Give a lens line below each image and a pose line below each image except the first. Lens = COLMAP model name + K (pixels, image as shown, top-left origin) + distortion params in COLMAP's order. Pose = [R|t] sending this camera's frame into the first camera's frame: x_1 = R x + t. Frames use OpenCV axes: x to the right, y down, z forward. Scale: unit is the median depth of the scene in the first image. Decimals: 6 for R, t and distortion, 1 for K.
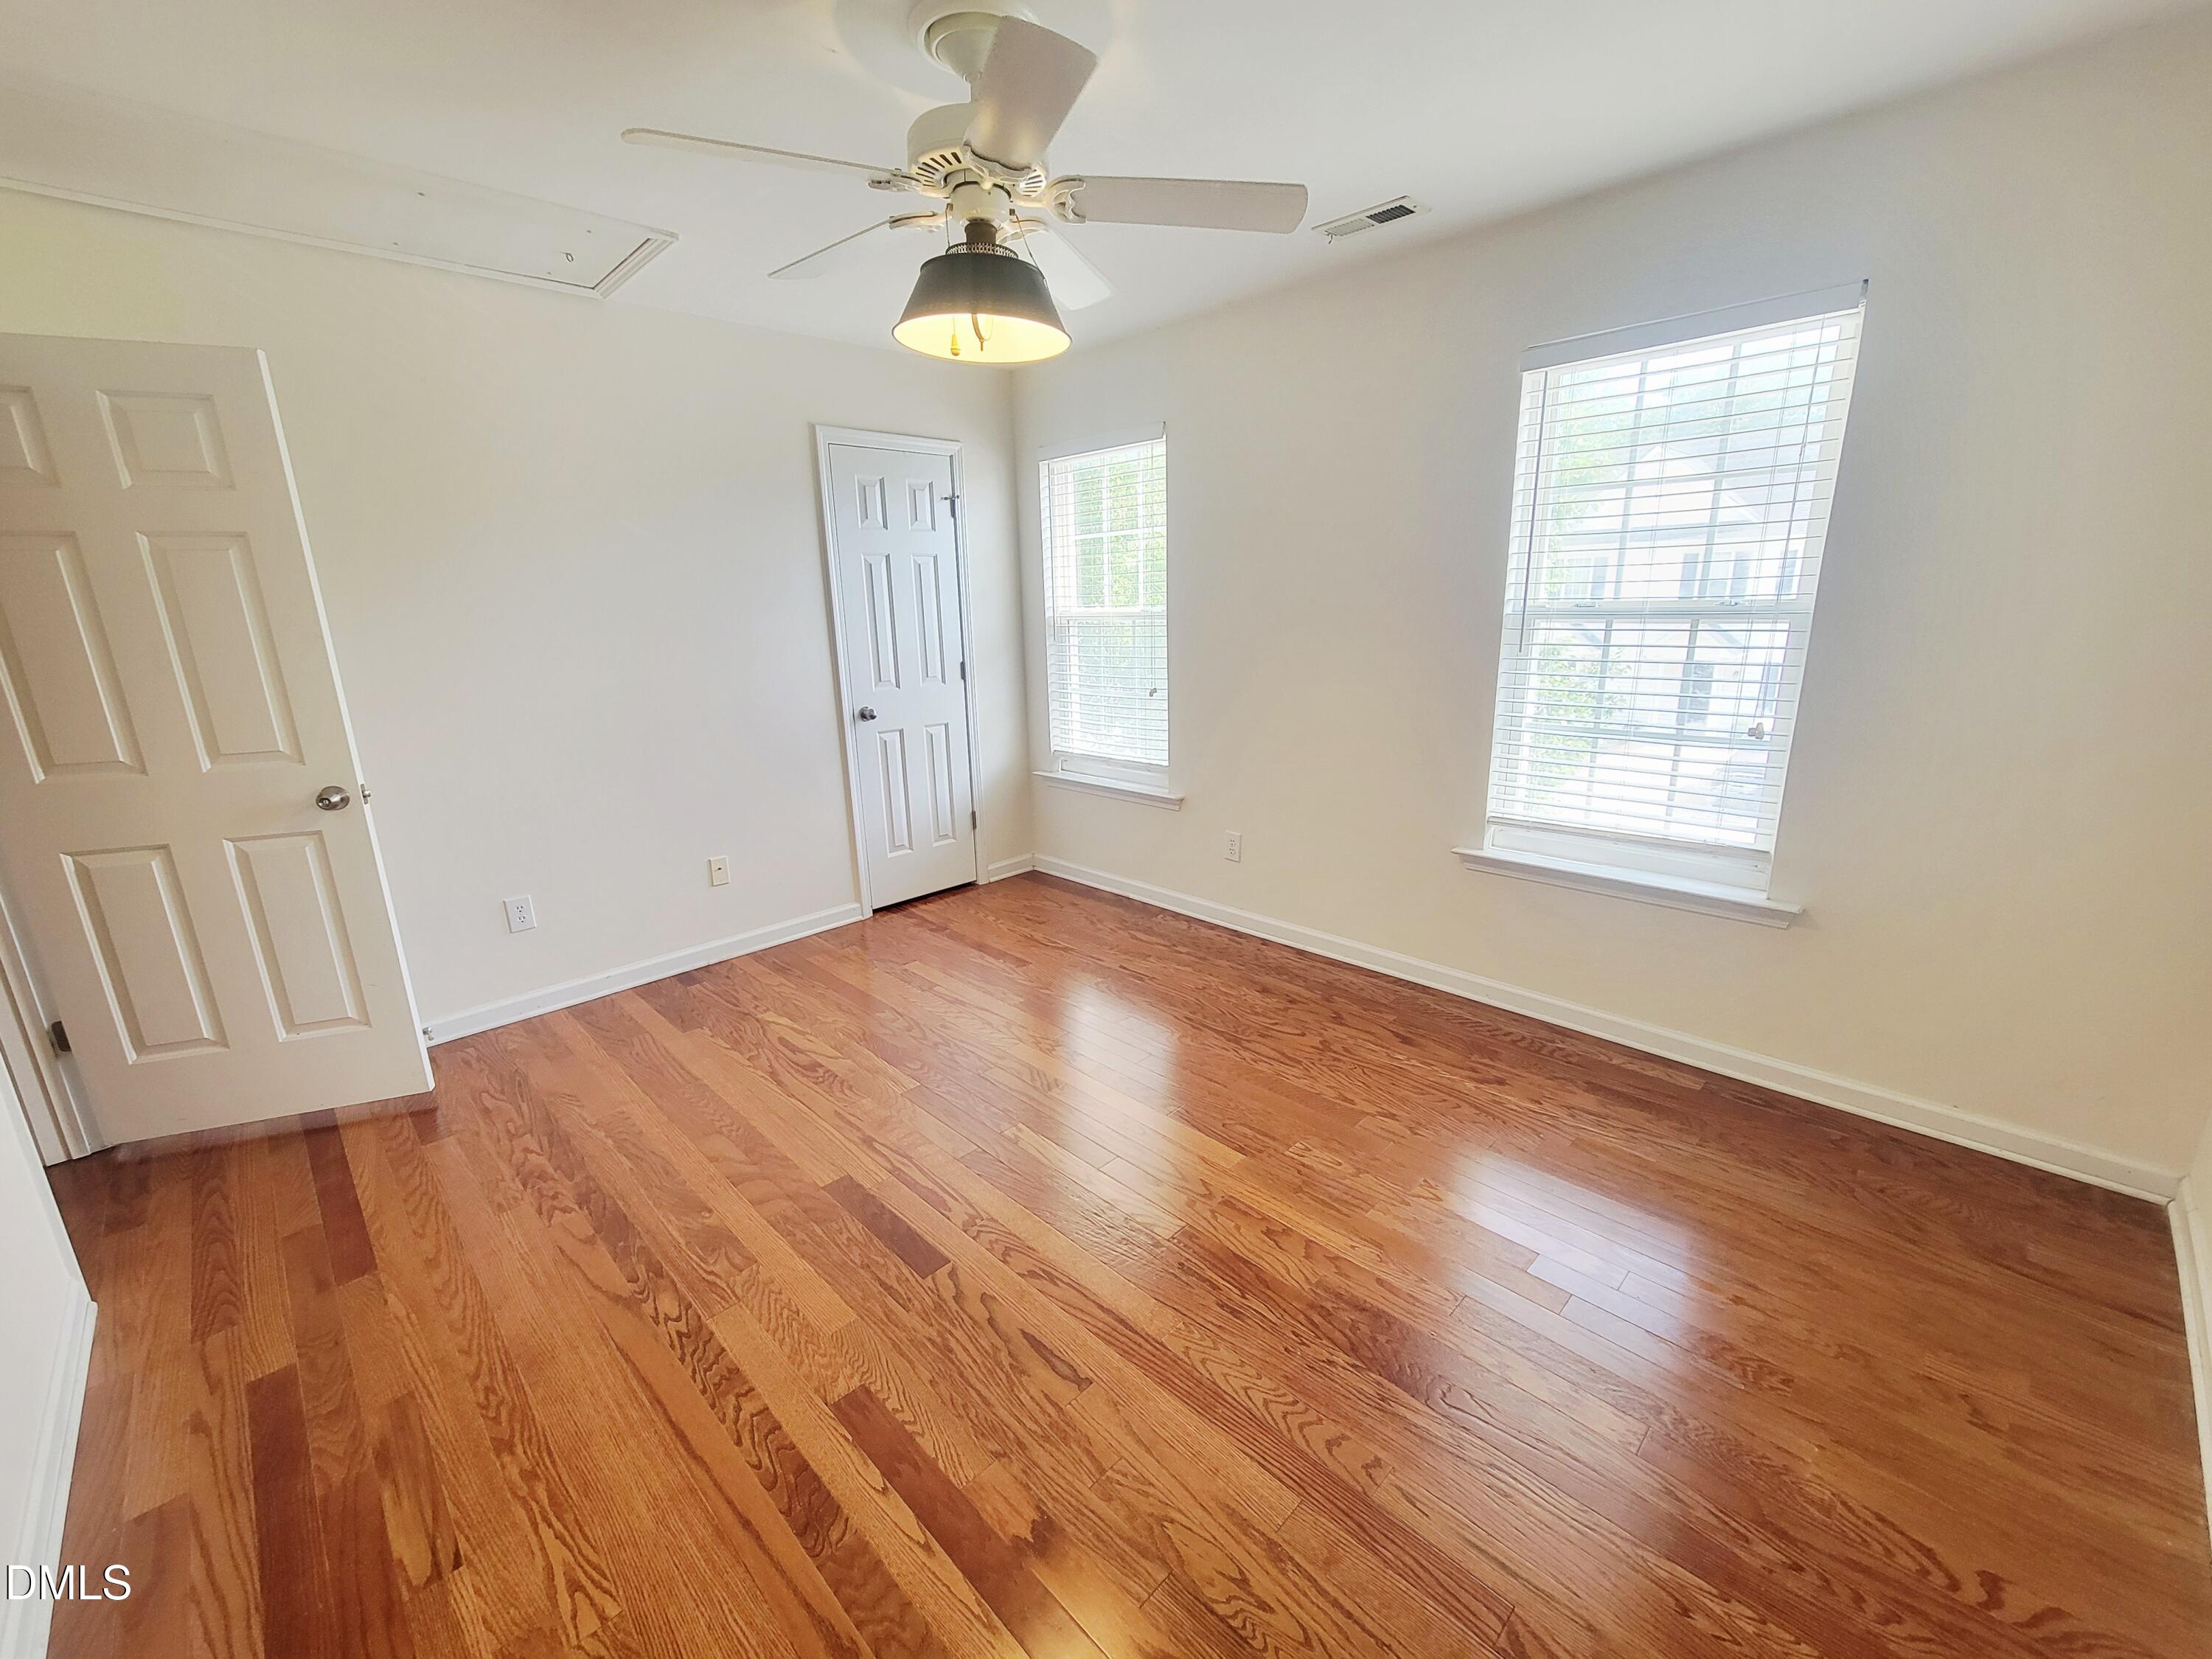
lens RADIAL K [[900.7, 0, 1101.7], [0, 900.7, 827.9], [0, 0, 1]] dist [0.006098, -0.005351]
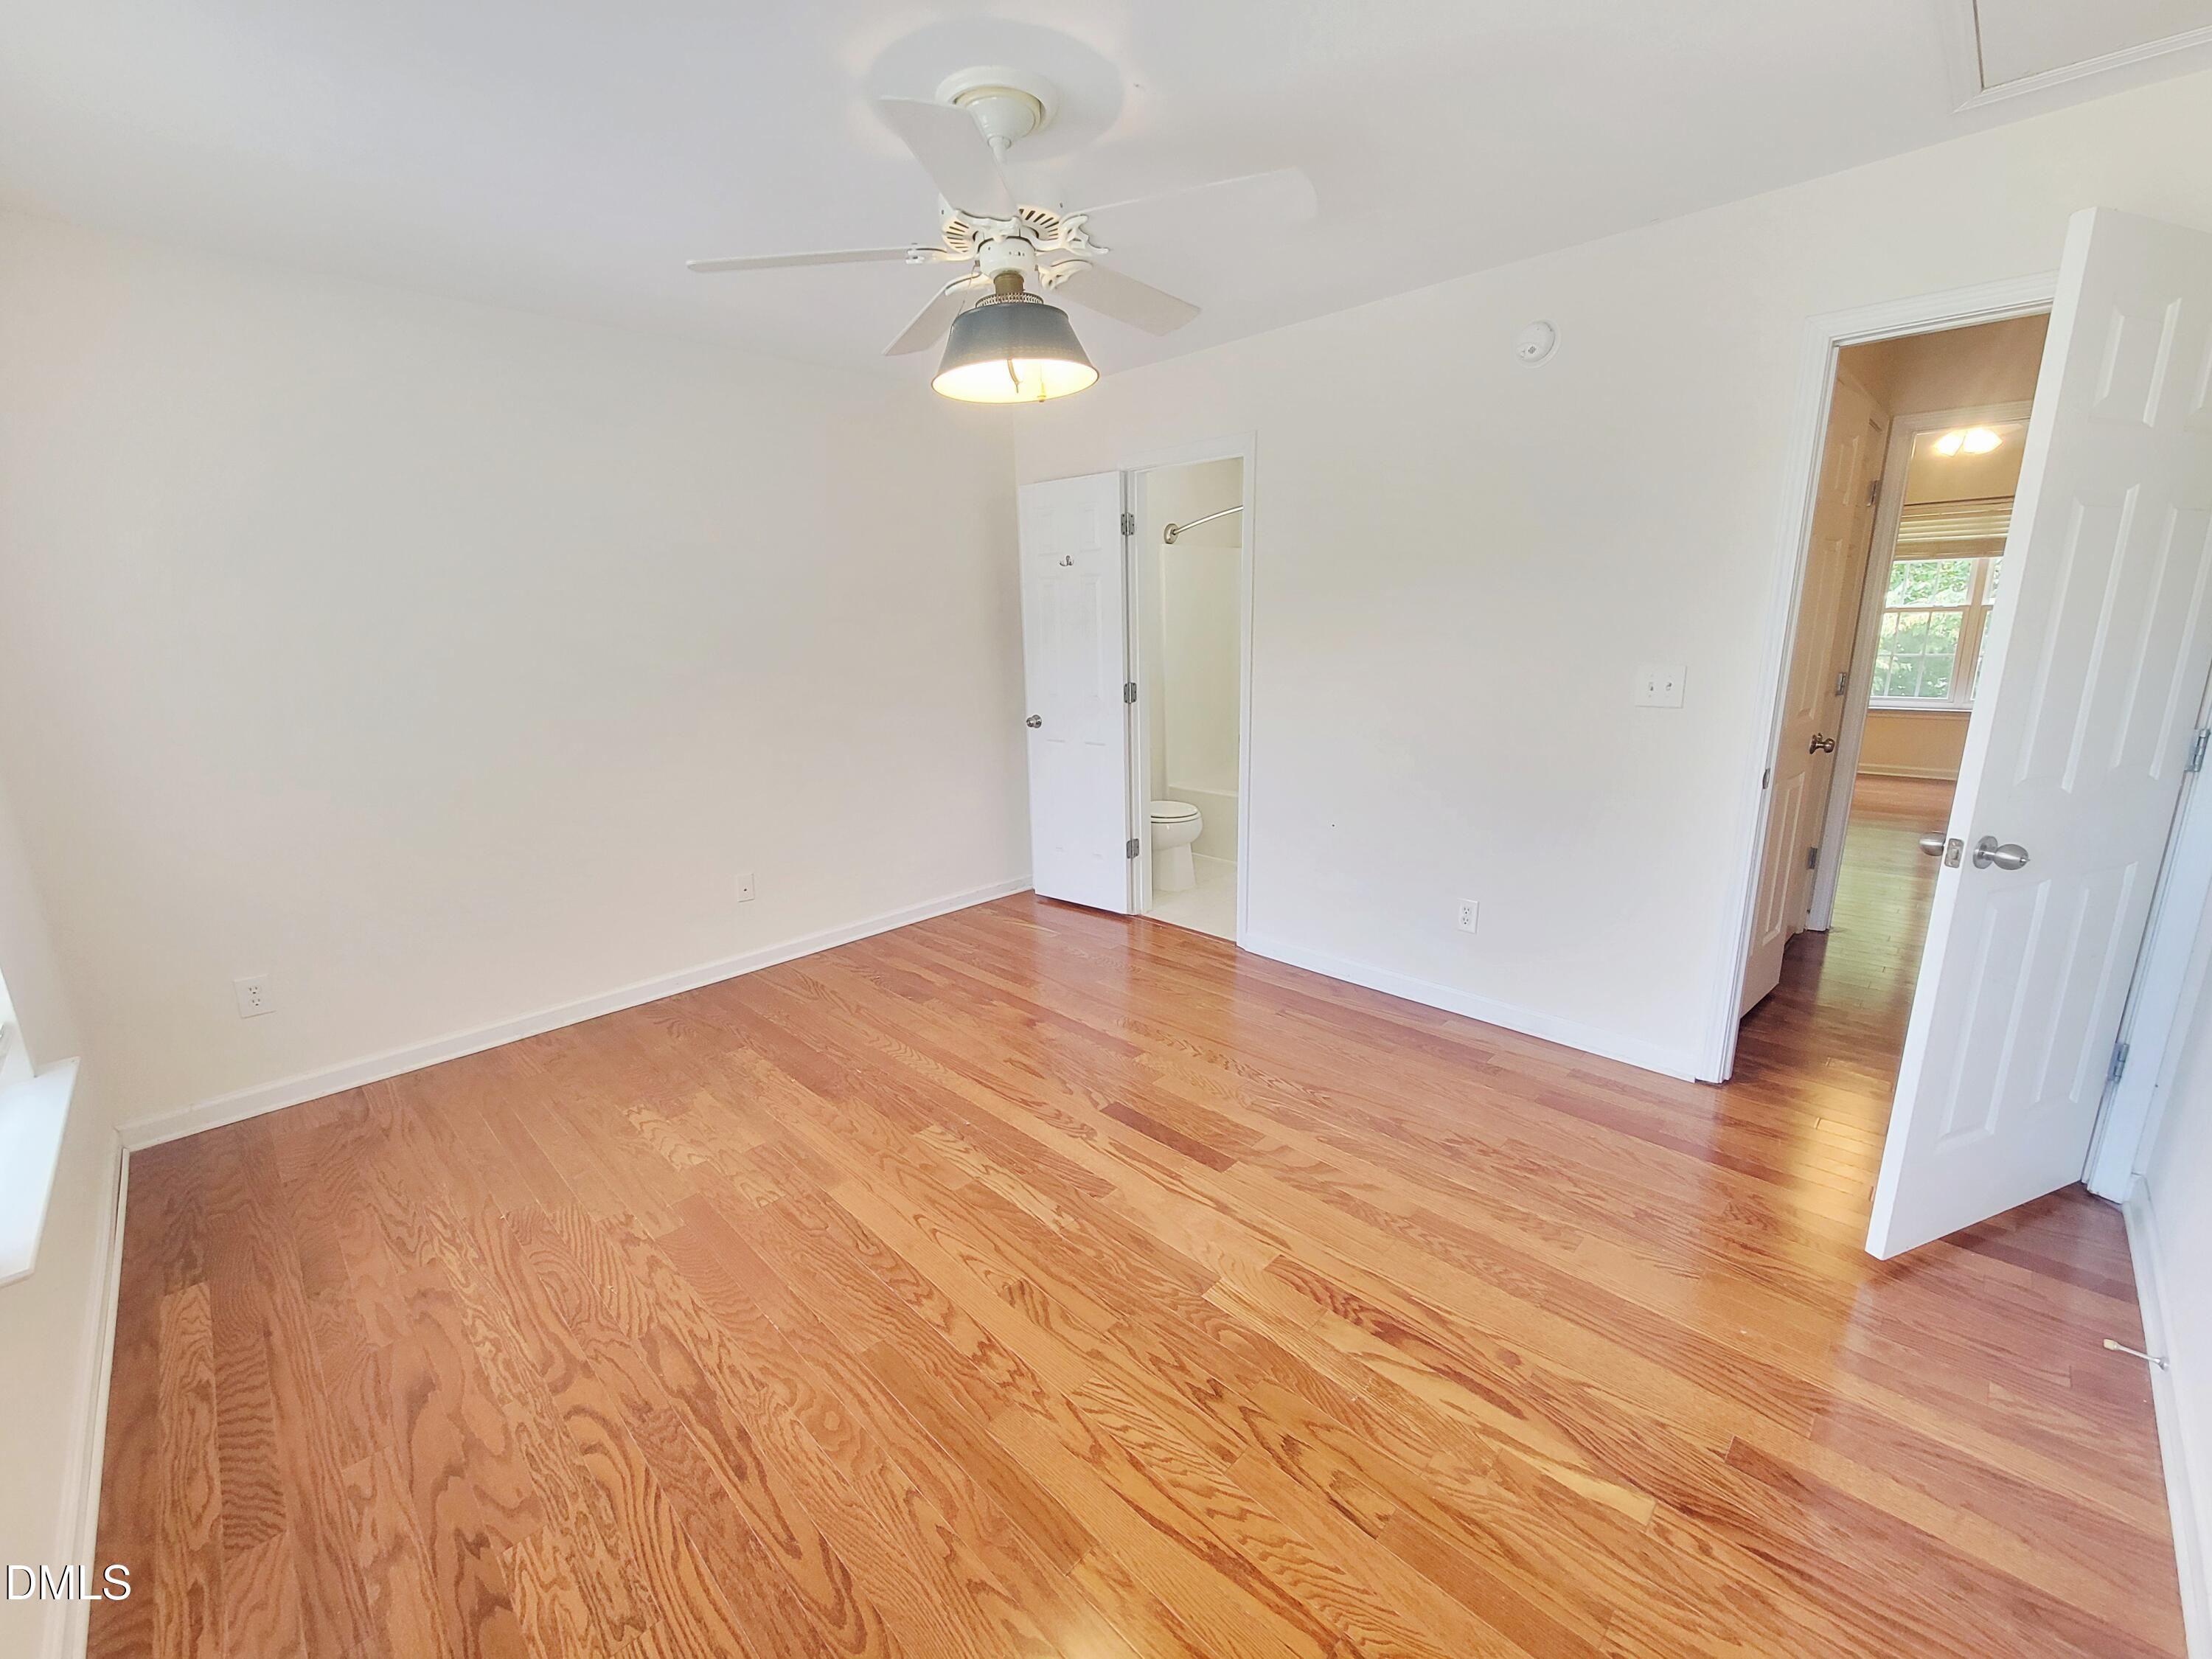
lens RADIAL K [[900.7, 0, 1100.7], [0, 900.7, 832.4], [0, 0, 1]] dist [0.006098, -0.005351]
pose [[-0.998774, 0.049503, 0.000253, -0.148648], [0.043950, 0.884358, 0.464736, -0.400357], [0.022782, 0.464178, -0.885449, 1.562906]]
